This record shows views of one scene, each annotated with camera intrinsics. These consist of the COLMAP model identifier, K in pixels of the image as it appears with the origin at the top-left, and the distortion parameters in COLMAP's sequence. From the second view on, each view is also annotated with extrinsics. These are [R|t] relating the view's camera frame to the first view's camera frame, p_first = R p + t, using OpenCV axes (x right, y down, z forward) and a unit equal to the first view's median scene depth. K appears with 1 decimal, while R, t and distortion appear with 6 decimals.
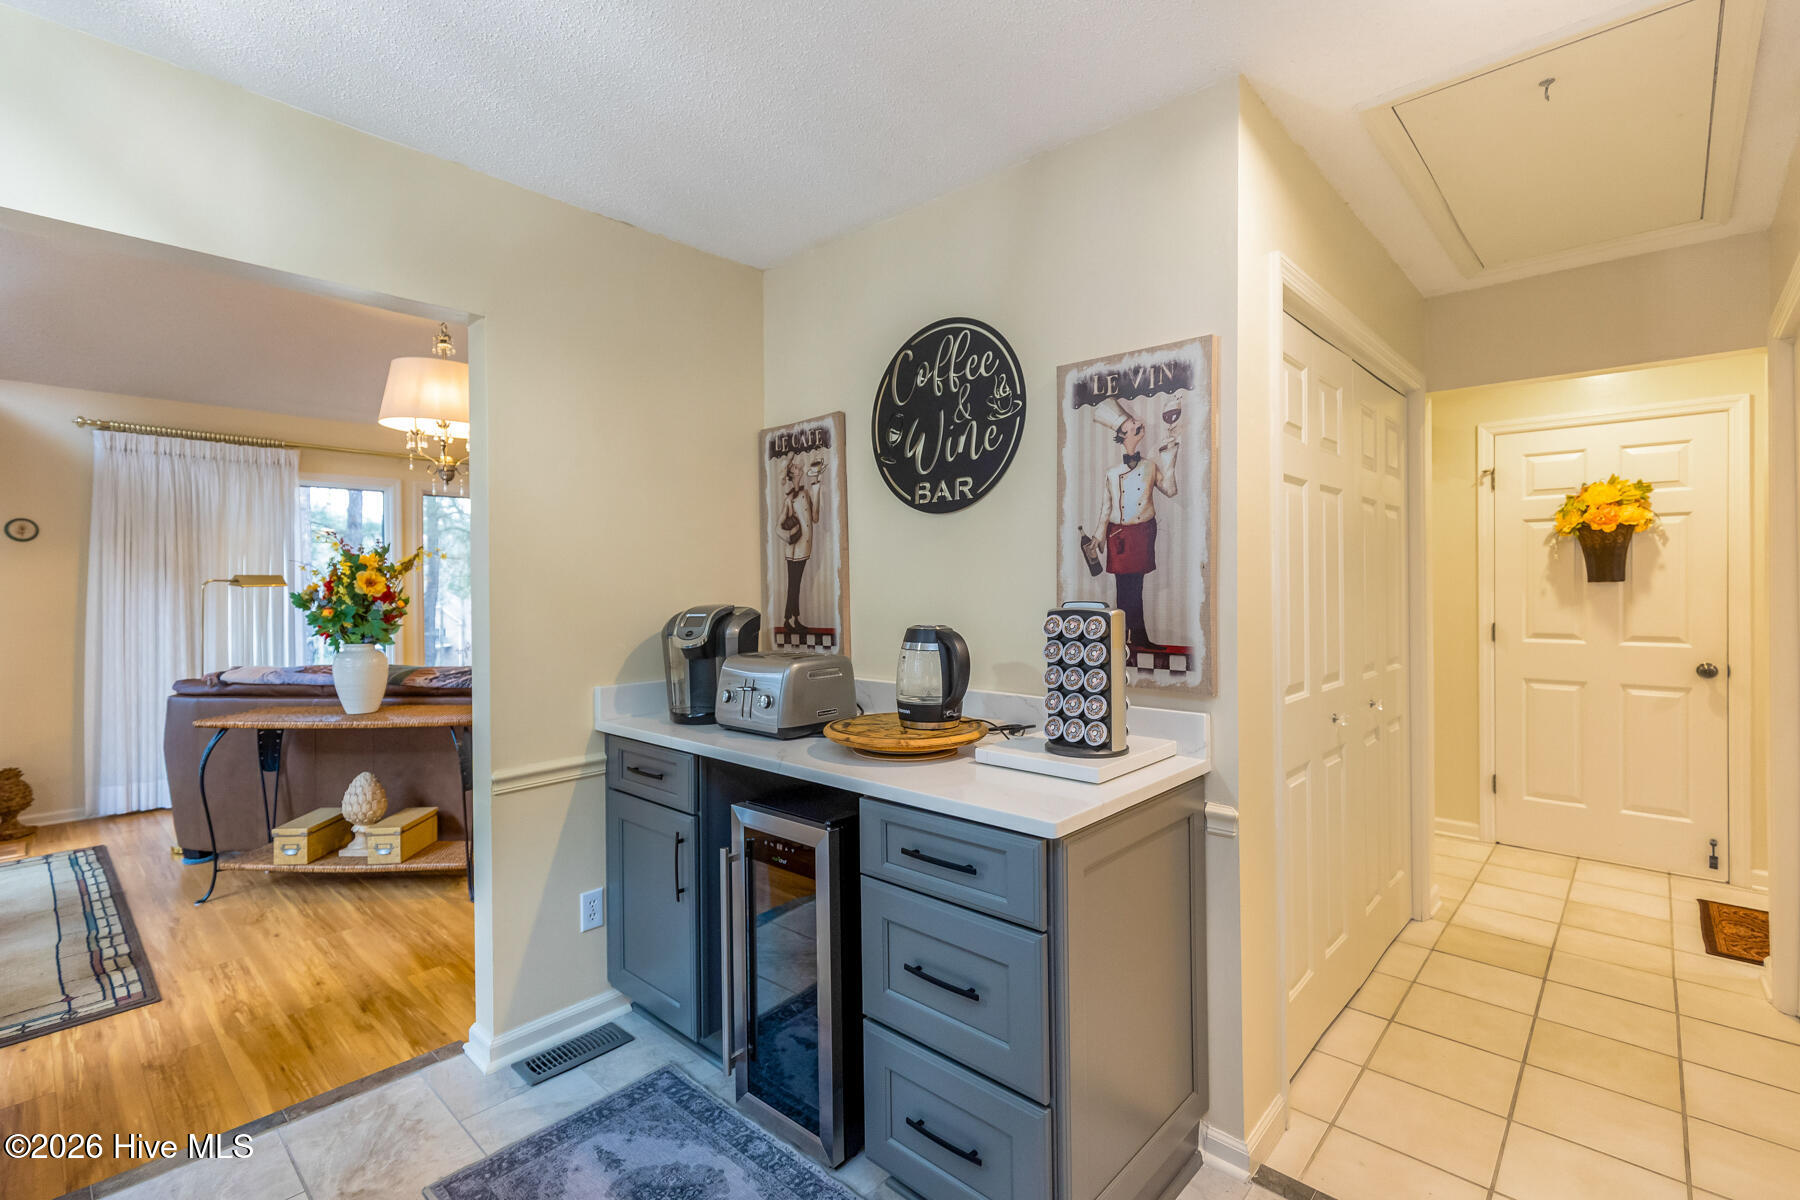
lens RADIAL K [[813.6, 0, 905.1], [0, 813.6, 587.3], [0, 0, 1]] dist [0.000658, 0.000101]
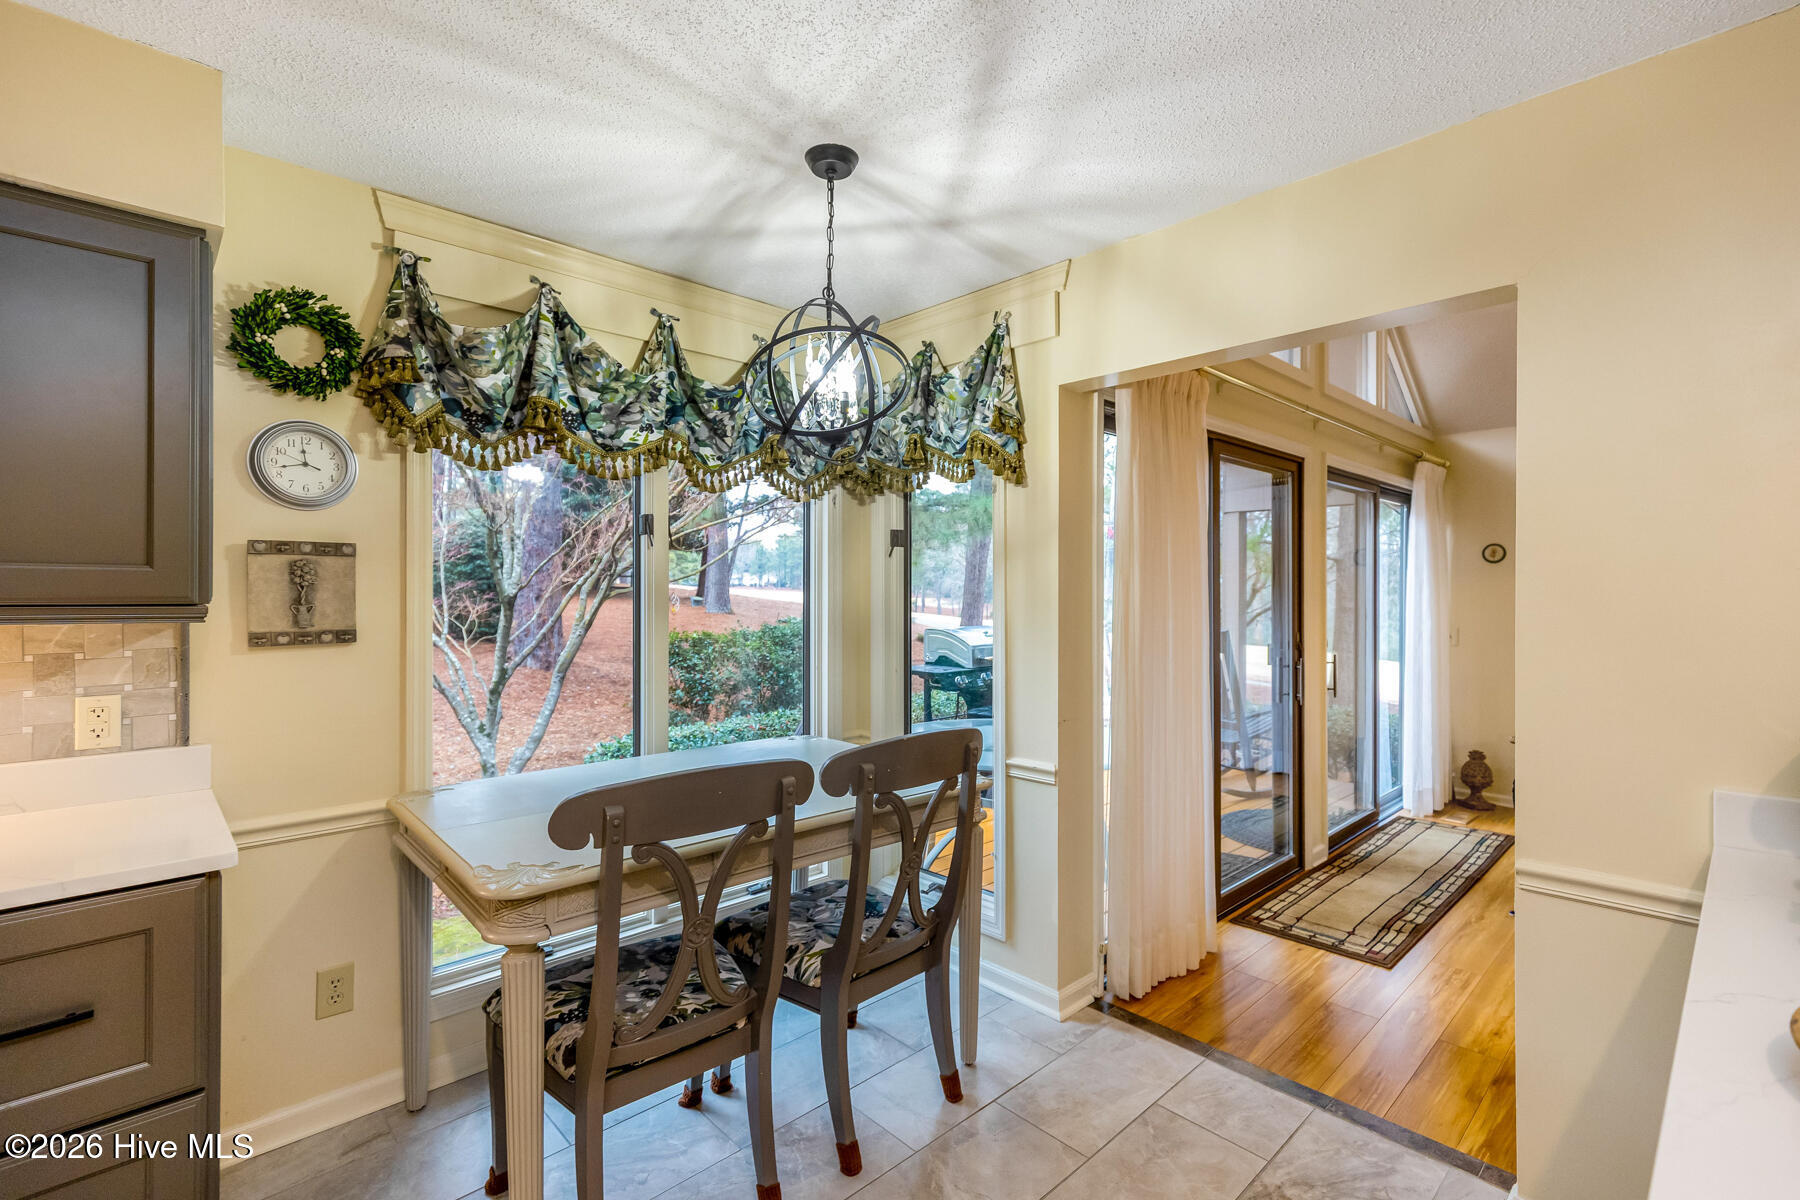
lens RADIAL K [[813.6, 0, 903.7], [0, 813.6, 595.0], [0, 0, 1]] dist [0.000658, 0.000101]
pose [[-0.079916, 0.008957, -0.996761, 0.239671], [-0.005780, 0.999939, 0.009449, -0.020758], [0.996785, 0.006517, -0.079860, 0.357908]]
